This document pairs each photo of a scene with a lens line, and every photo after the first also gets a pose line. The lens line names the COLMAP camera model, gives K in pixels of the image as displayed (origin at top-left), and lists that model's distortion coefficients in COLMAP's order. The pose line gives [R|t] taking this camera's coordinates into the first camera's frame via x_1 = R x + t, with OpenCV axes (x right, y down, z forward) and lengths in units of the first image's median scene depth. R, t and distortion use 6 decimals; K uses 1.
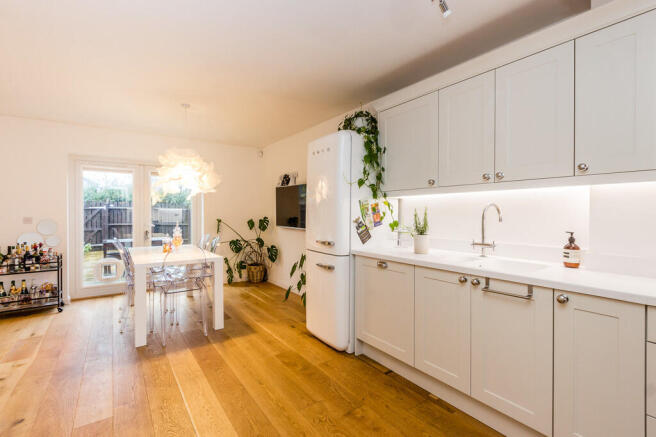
lens RADIAL K [[305.3, 0, 326.6], [0, 305.3, 214.6], [0, 0, 1]] dist [0.001626, 0.000379]
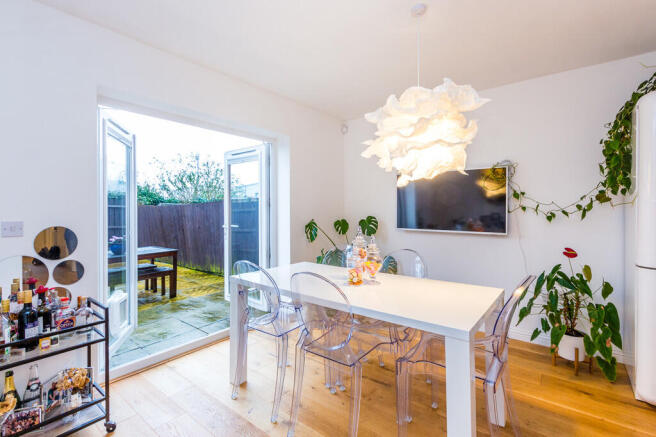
lens RADIAL K [[305.3, 0, 326.6], [0, 305.3, 214.6], [0, 0, 1]] dist [0.001626, 0.000379]
pose [[0.954267, -0.005648, 0.298902, -1.167547], [0.004645, 0.999981, 0.004066, 0.002332], [-0.298919, -0.002492, 0.954275, 0.797026]]
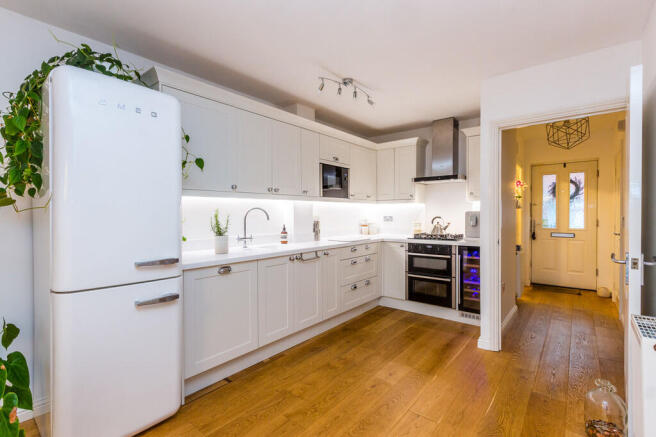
lens RADIAL K [[305.3, 0, 326.6], [0, 305.3, 214.6], [0, 0, 1]] dist [0.001626, 0.000379]
pose [[-0.277610, -0.000856, 0.960693, -0.832425], [0.008849, 0.999955, 0.003448, -0.006372], [-0.960653, 0.009458, -0.277590, 0.993617]]
